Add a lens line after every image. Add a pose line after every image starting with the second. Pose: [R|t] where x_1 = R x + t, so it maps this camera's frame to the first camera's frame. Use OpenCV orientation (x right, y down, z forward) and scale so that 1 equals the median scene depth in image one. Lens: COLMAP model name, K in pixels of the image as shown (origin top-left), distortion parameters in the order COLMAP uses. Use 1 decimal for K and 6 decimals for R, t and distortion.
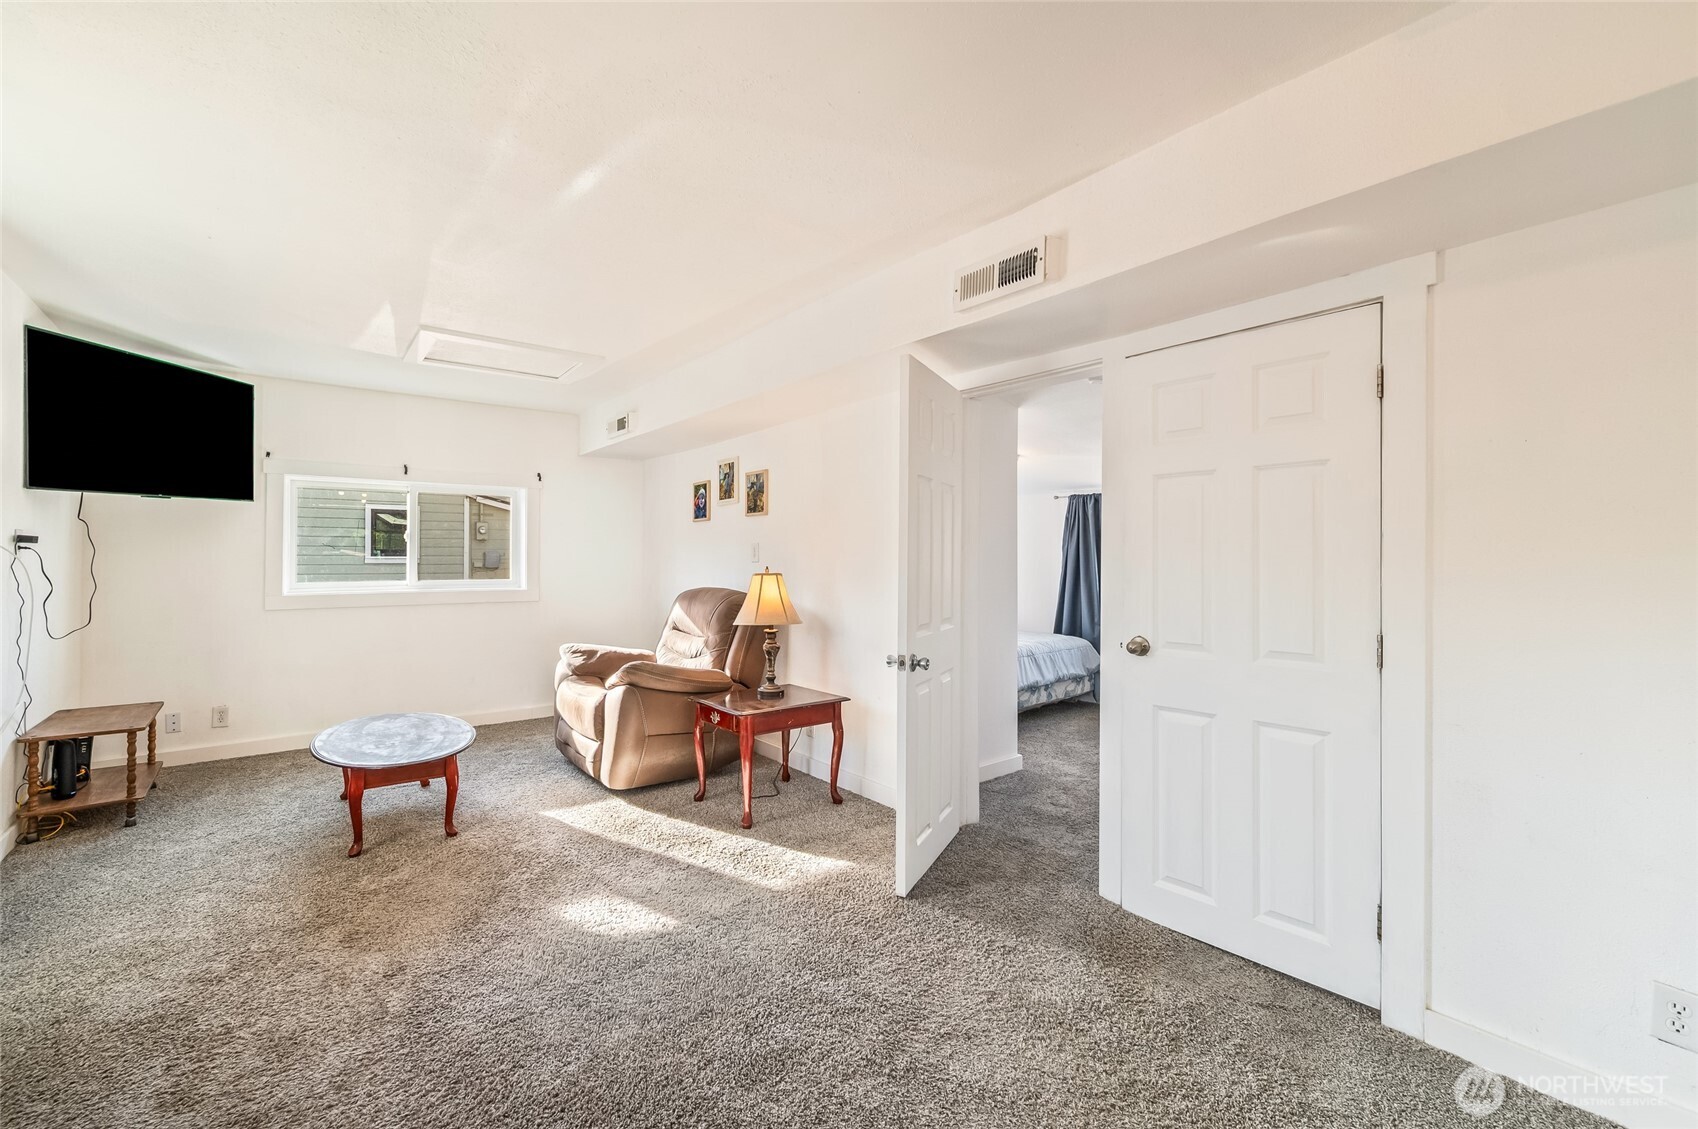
lens RADIAL K [[691.6, 0, 802.6], [0, 691.6, 562.7], [0, 0, 1]] dist [0.000387, 0.000036]
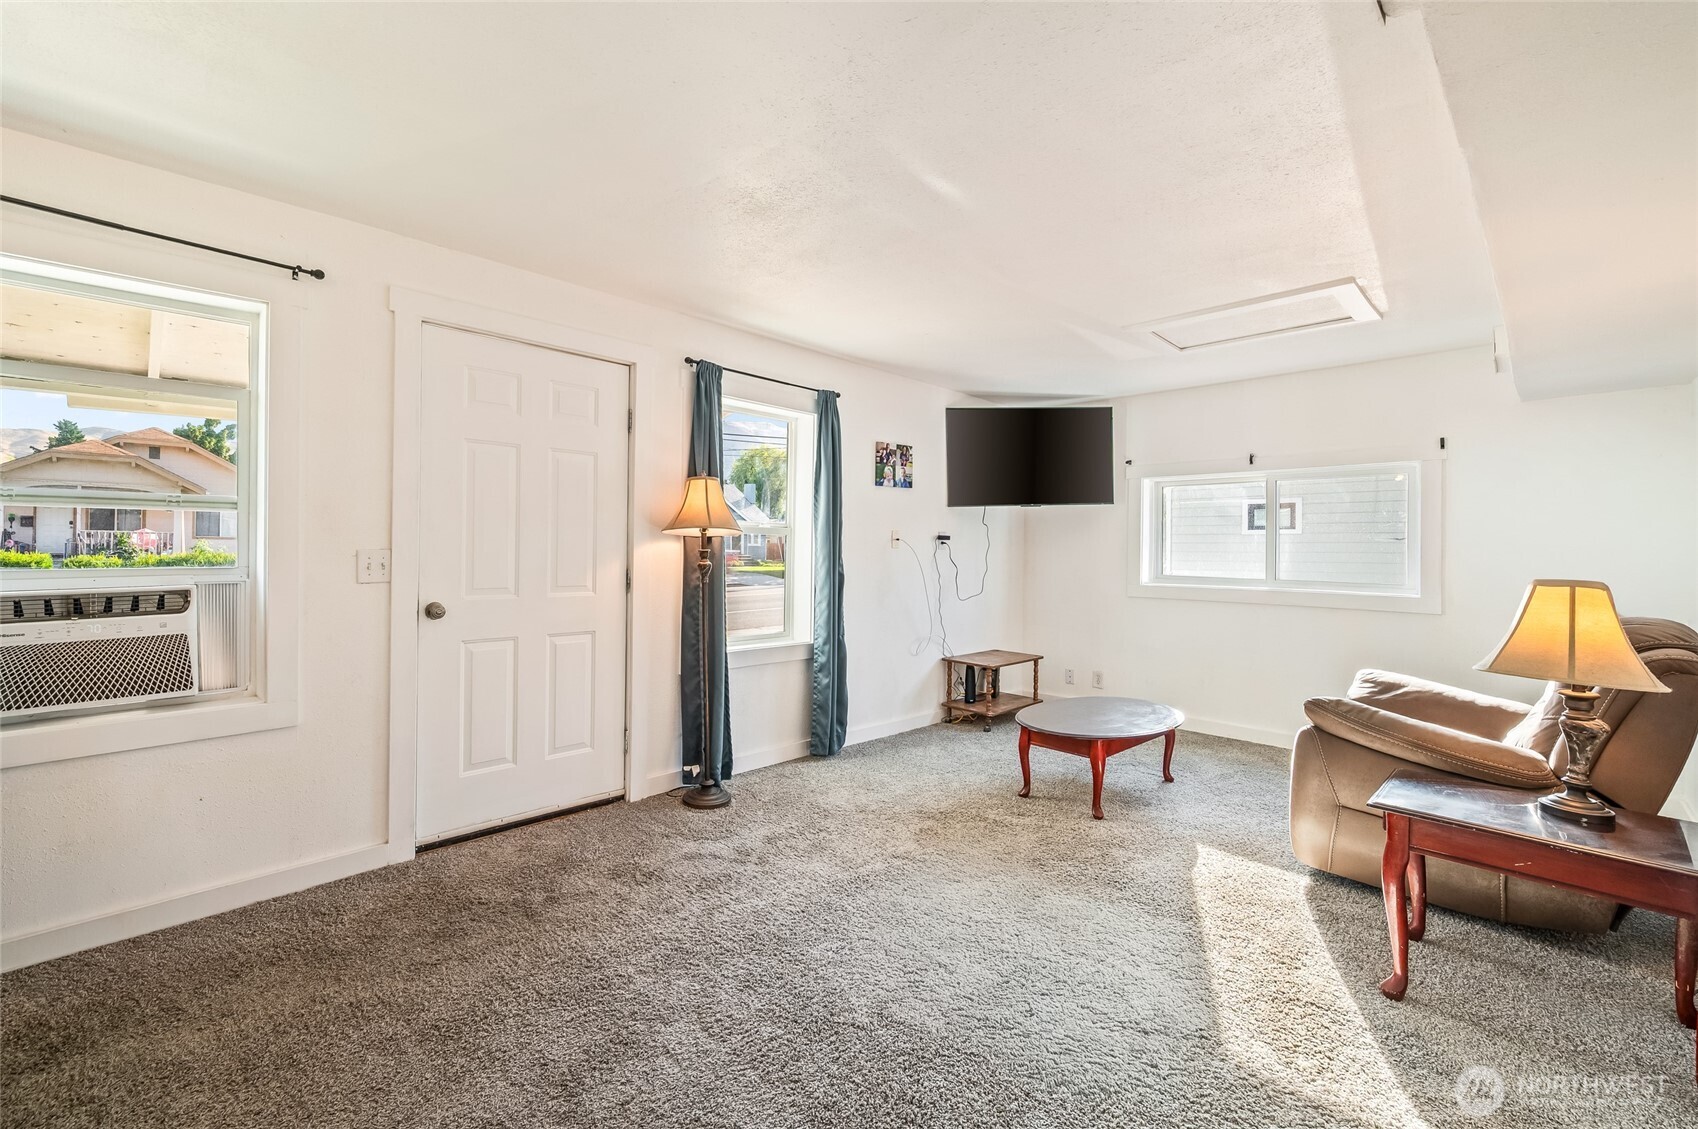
lens RADIAL K [[714.8, 0, 786.5], [0, 714.8, 551.9], [0, 0, 1]] dist [-0.000809, 0.000007]
pose [[0.110223, 0.005497, -0.993892, 0.507315], [-0.019402, 0.999806, 0.003378, 0.001178], [0.993717, 0.018911, 0.110308, 0.415712]]
